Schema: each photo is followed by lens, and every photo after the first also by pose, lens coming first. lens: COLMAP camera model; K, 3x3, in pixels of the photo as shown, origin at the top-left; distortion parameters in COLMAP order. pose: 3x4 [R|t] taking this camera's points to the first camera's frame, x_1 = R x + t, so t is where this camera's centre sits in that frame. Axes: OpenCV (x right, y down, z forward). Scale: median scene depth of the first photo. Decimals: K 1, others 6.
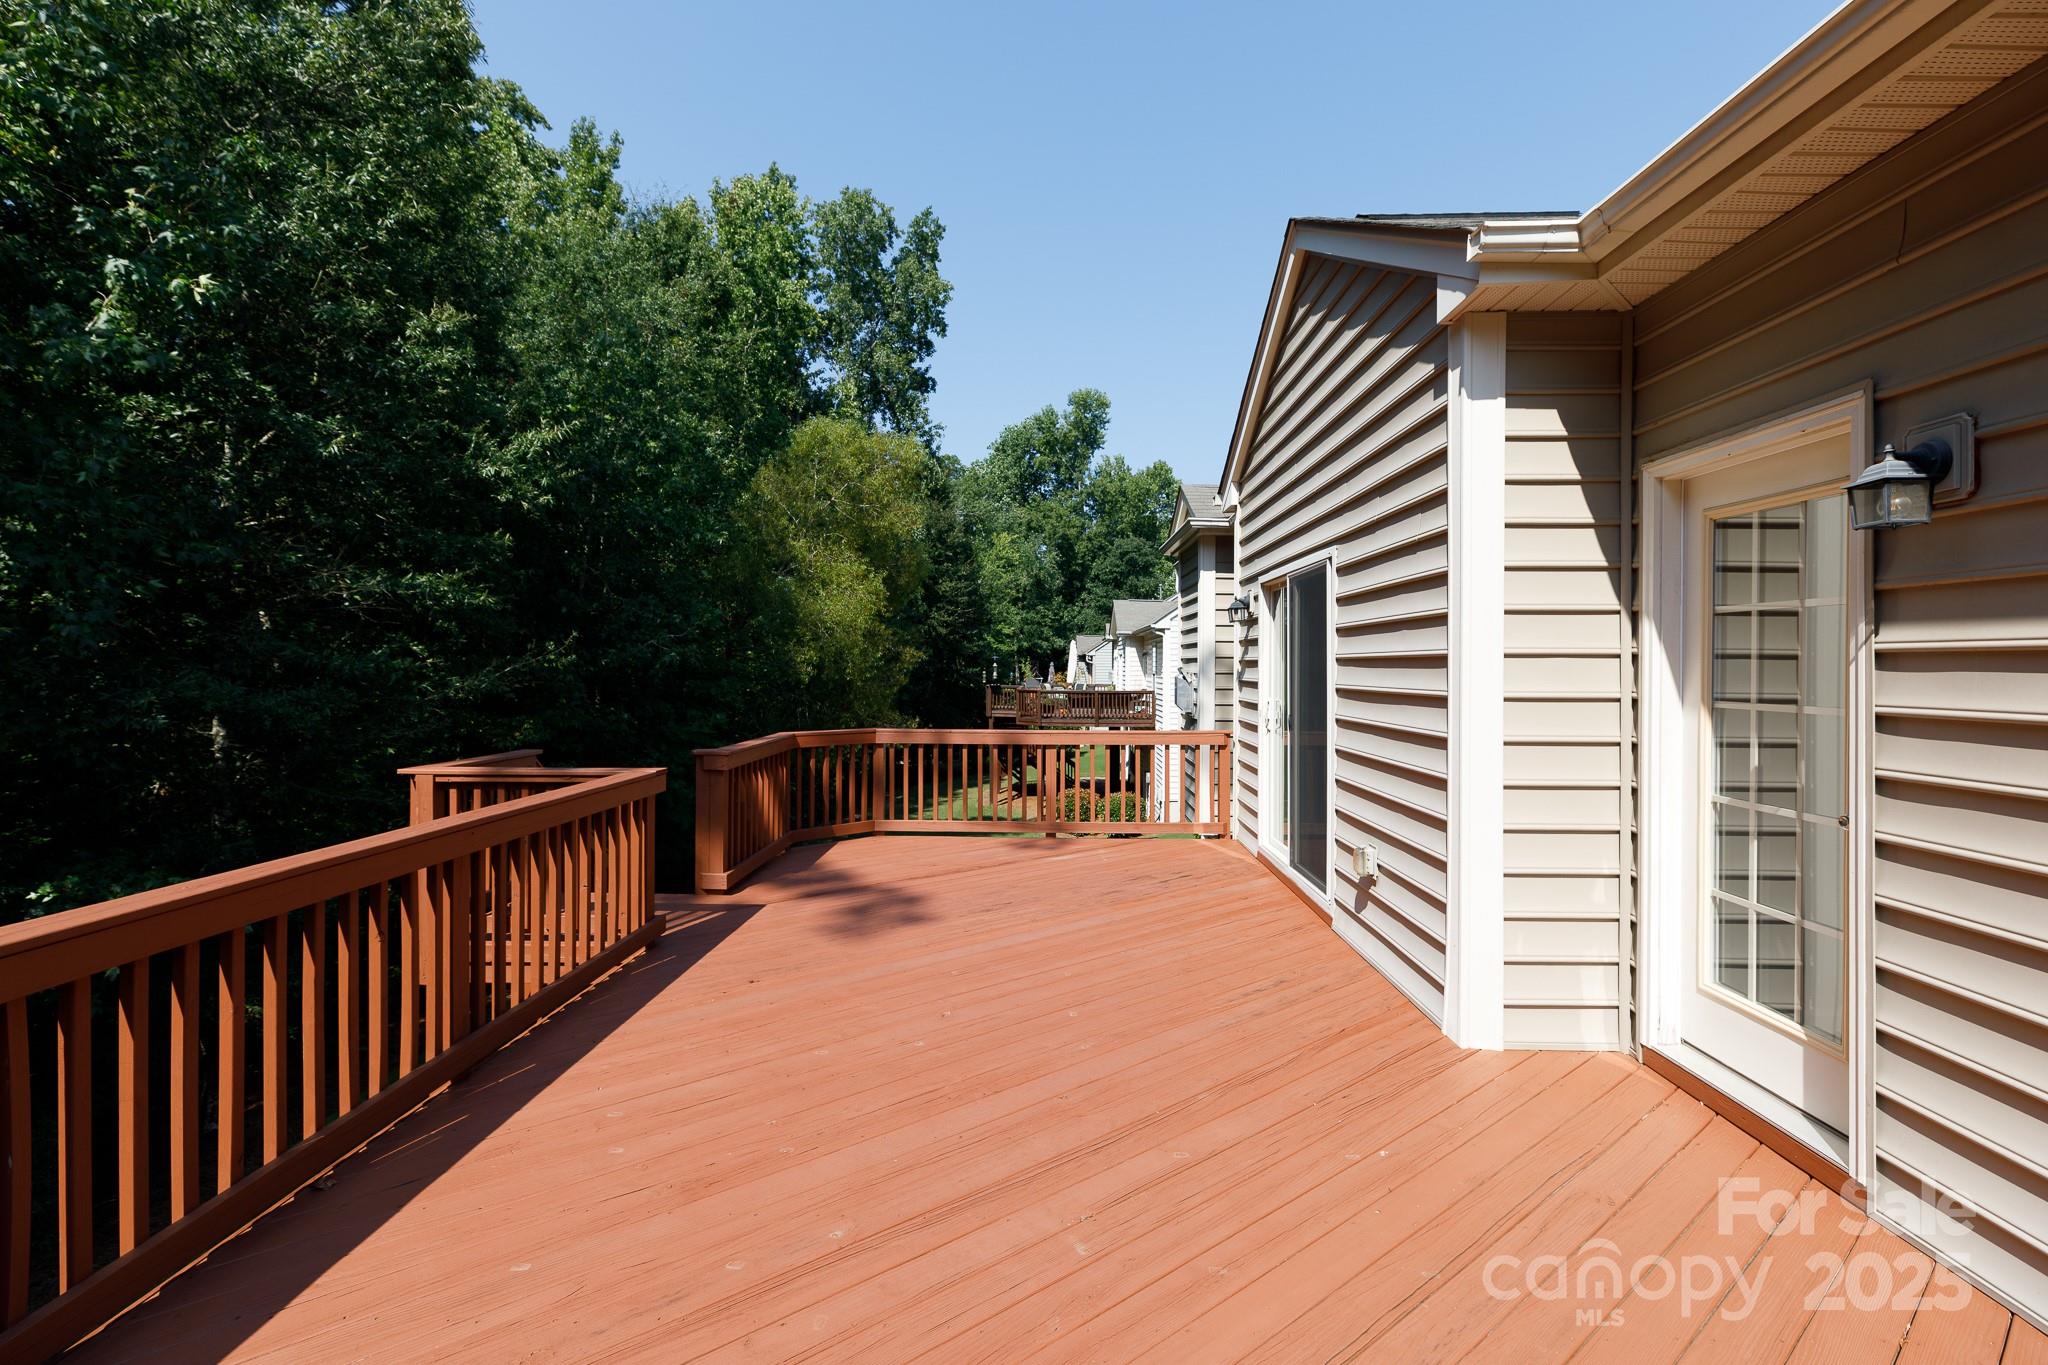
lens RADIAL K [[914.7, 0, 1025.7], [0, 914.7, 674.8], [0, 0, 1]] dist [0.001917, -0.000207]
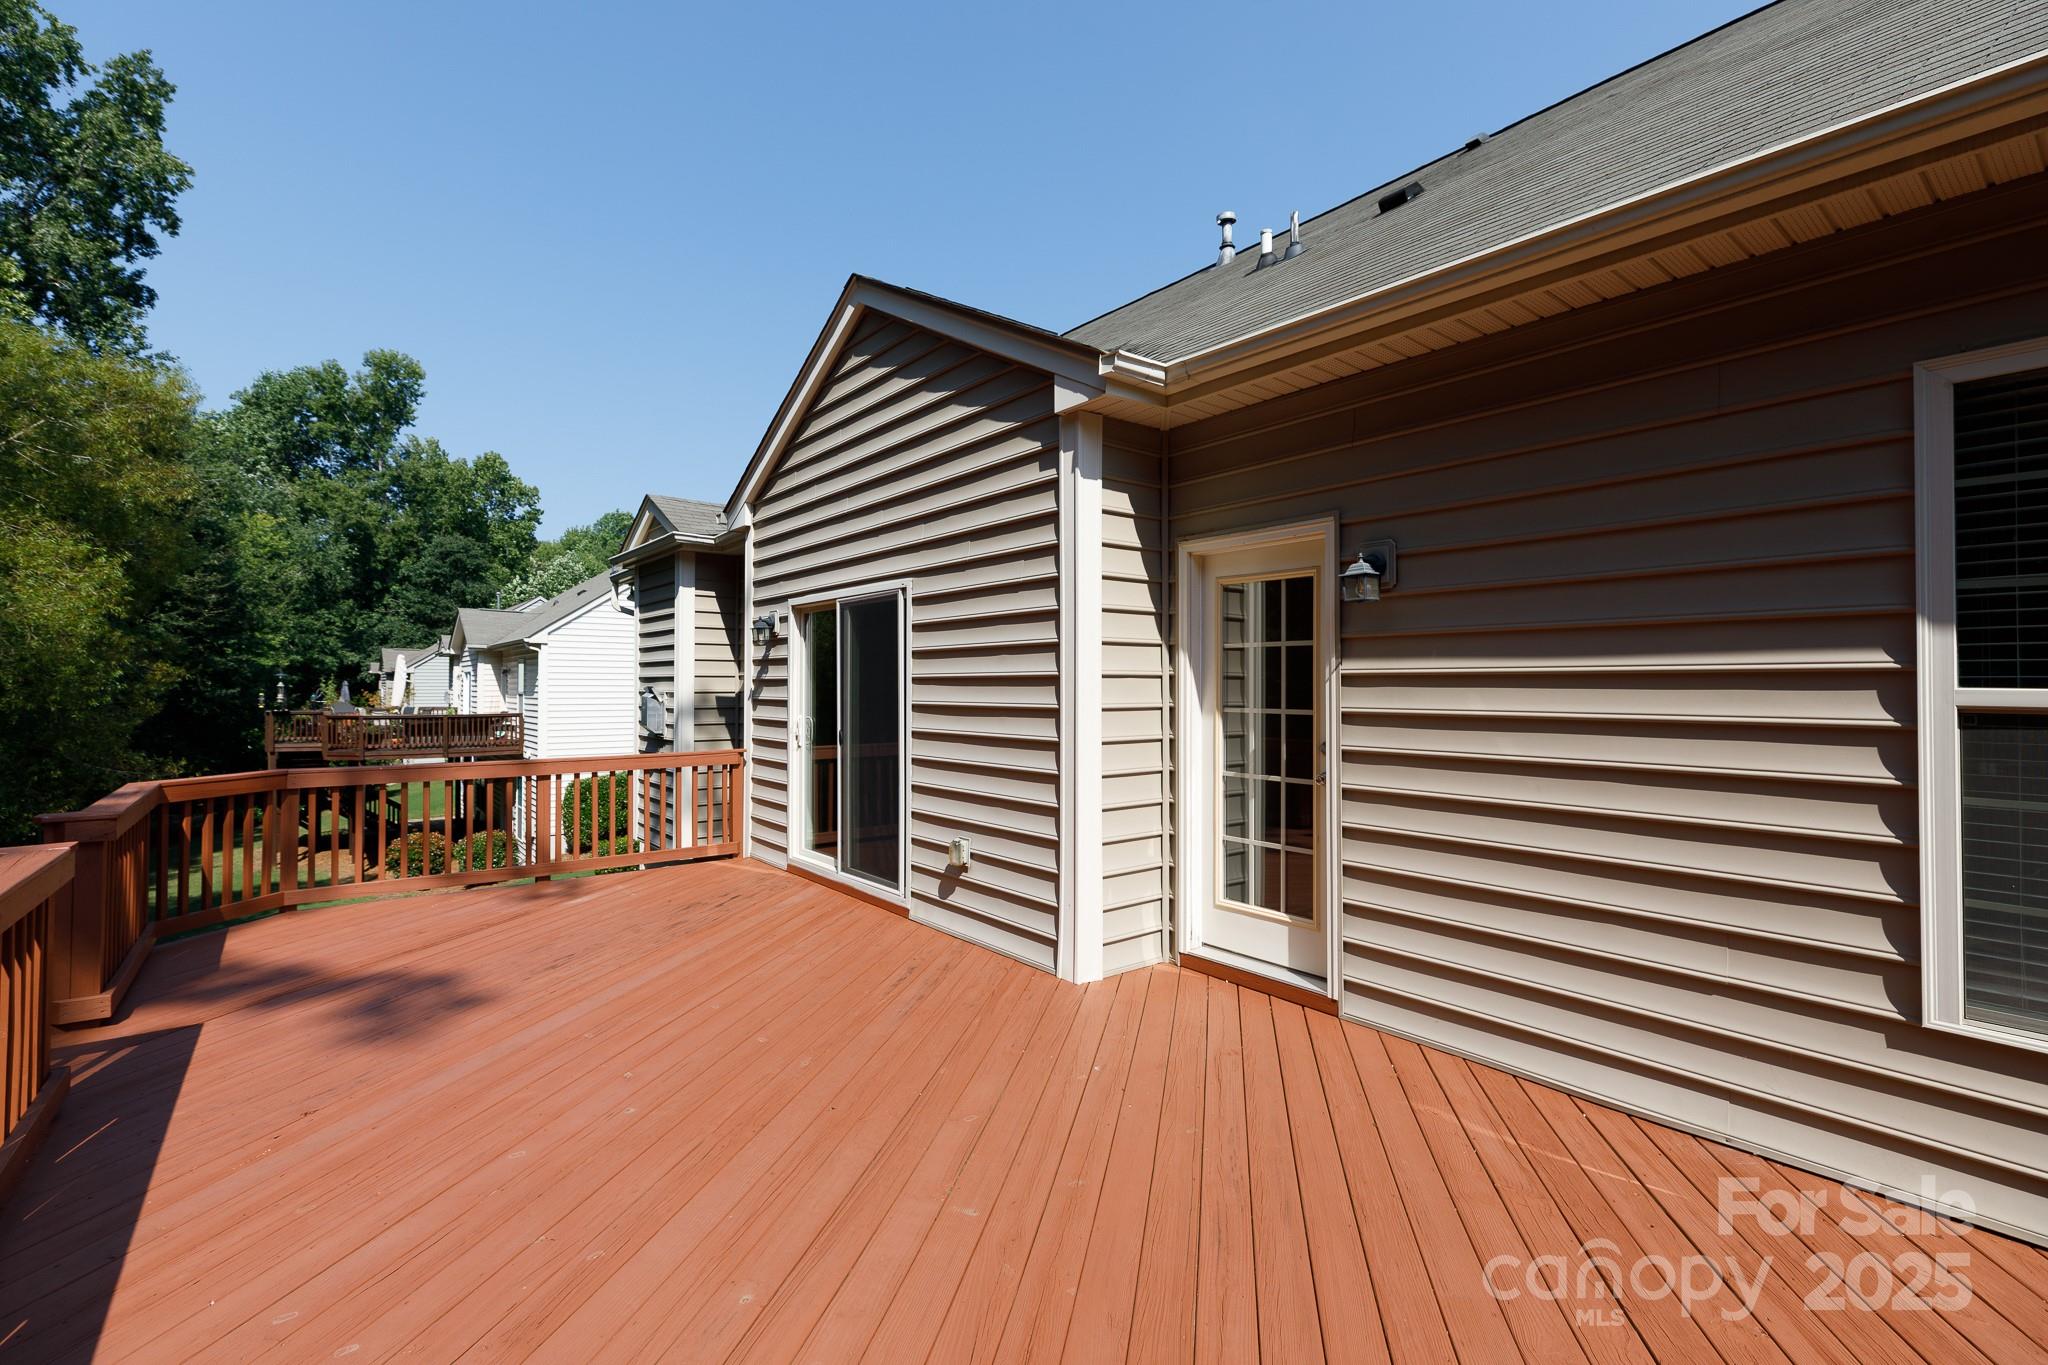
lens RADIAL K [[909.4, 0, 1024.0], [0, 909.4, 682.5], [0, 0, 1]] dist [0.008547, 0.000064]
pose [[0.770463, -0.001723, 0.637482, -0.278950], [0.009337, 0.999920, -0.008583, -0.001584], [-0.637416, 0.012565, 0.770418, 0.047878]]
